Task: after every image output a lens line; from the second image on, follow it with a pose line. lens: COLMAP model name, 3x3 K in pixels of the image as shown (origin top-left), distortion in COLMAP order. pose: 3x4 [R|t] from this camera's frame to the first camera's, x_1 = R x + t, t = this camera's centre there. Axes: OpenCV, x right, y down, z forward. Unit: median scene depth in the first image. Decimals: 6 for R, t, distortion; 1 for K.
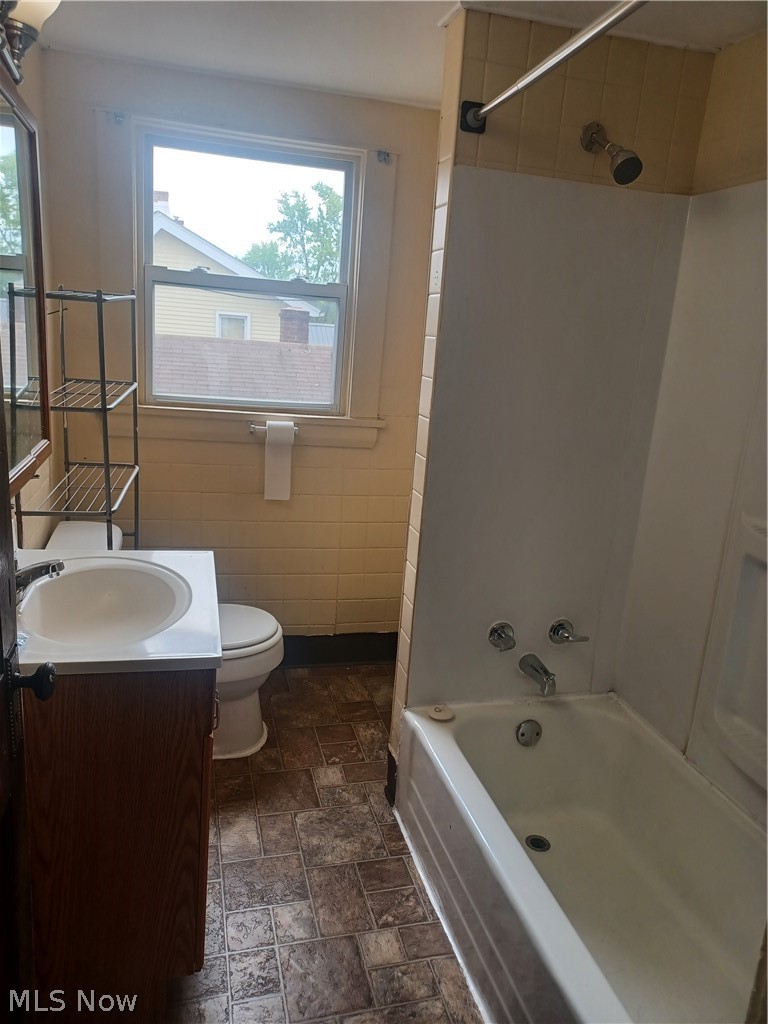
lens RADIAL K [[754.4, 0, 384.0], [0, 754.4, 512.0], [0, 0, 1]] dist [0.031657, -0.001322]
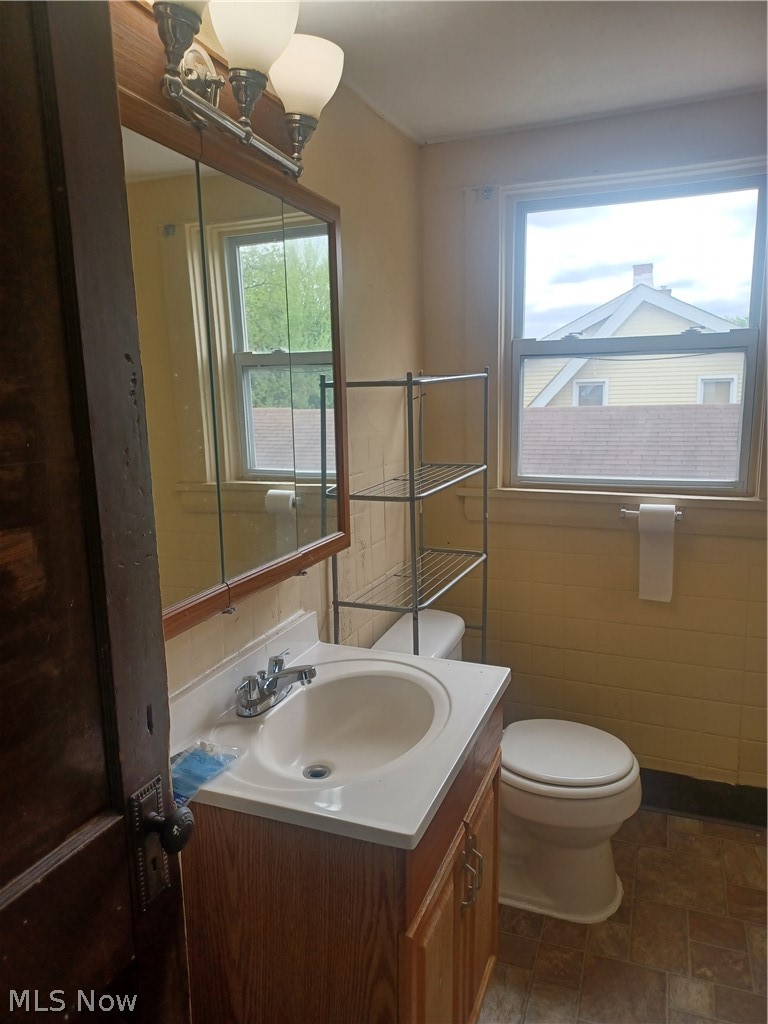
lens RADIAL K [[741.6, 0, 384.7], [0, 741.6, 518.2], [0, 0, 1]] dist [0.044239, -0.009146]
pose [[0.805220, 0.012420, -0.592846, 0.111006], [-0.060832, 0.996236, -0.061752, -0.041418], [0.589848, 0.085788, 0.802945, 0.198391]]
